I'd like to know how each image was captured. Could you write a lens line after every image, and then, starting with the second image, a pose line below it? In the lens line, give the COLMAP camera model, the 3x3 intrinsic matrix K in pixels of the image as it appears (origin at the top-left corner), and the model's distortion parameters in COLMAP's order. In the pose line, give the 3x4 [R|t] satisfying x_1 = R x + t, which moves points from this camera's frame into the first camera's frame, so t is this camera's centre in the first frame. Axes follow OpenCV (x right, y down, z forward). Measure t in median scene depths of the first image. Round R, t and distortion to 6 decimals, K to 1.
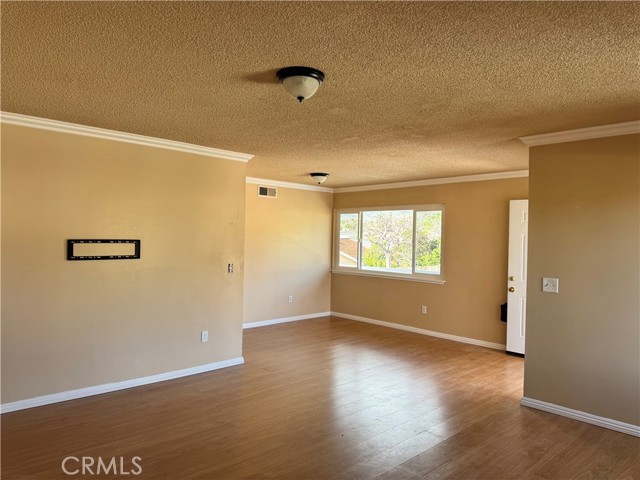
lens RADIAL K [[447.7, 0, 322.2], [0, 447.7, 238.3], [0, 0, 1]] dist [0.040142, -0.062431]
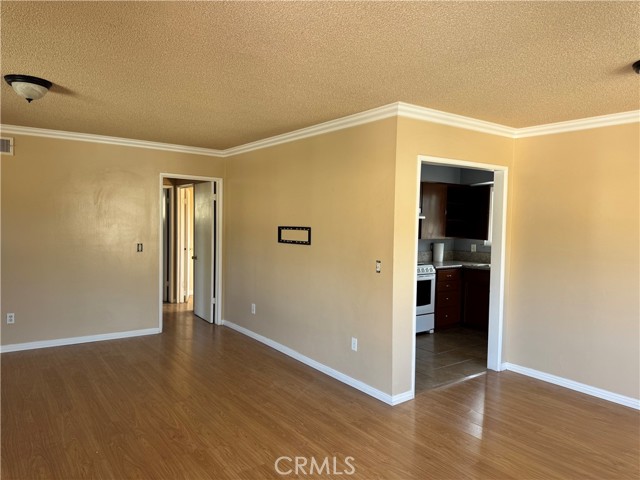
lens RADIAL K [[447.7, 0, 317.5], [0, 447.7, 237.6], [0, 0, 1]] dist [0.040142, -0.062431]
pose [[-0.135675, 0.019687, -0.990558, 0.634399], [-0.017110, 0.999607, 0.022211, 0.003958], [0.990606, 0.019961, -0.135285, 1.170087]]
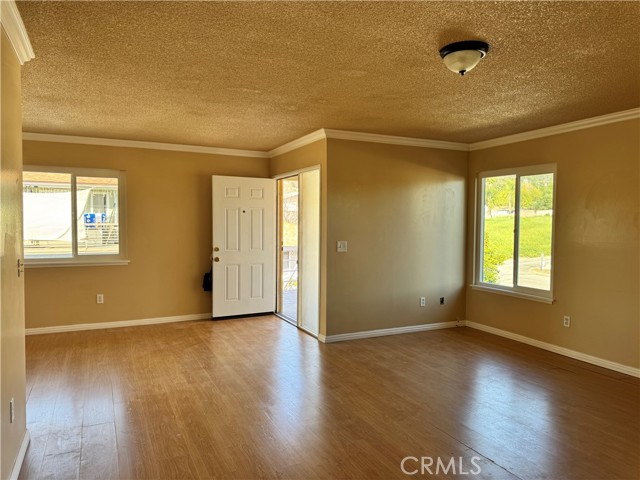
lens RADIAL K [[447.7, 0, 320.9], [0, 447.7, 242.4], [0, 0, 1]] dist [0.040142, -0.062431]
pose [[0.297358, -0.065083, 0.952545, -0.691921], [0.000872, 0.997692, 0.067896, 0.002326], [-0.954766, -0.019359, 0.296729, 0.604688]]
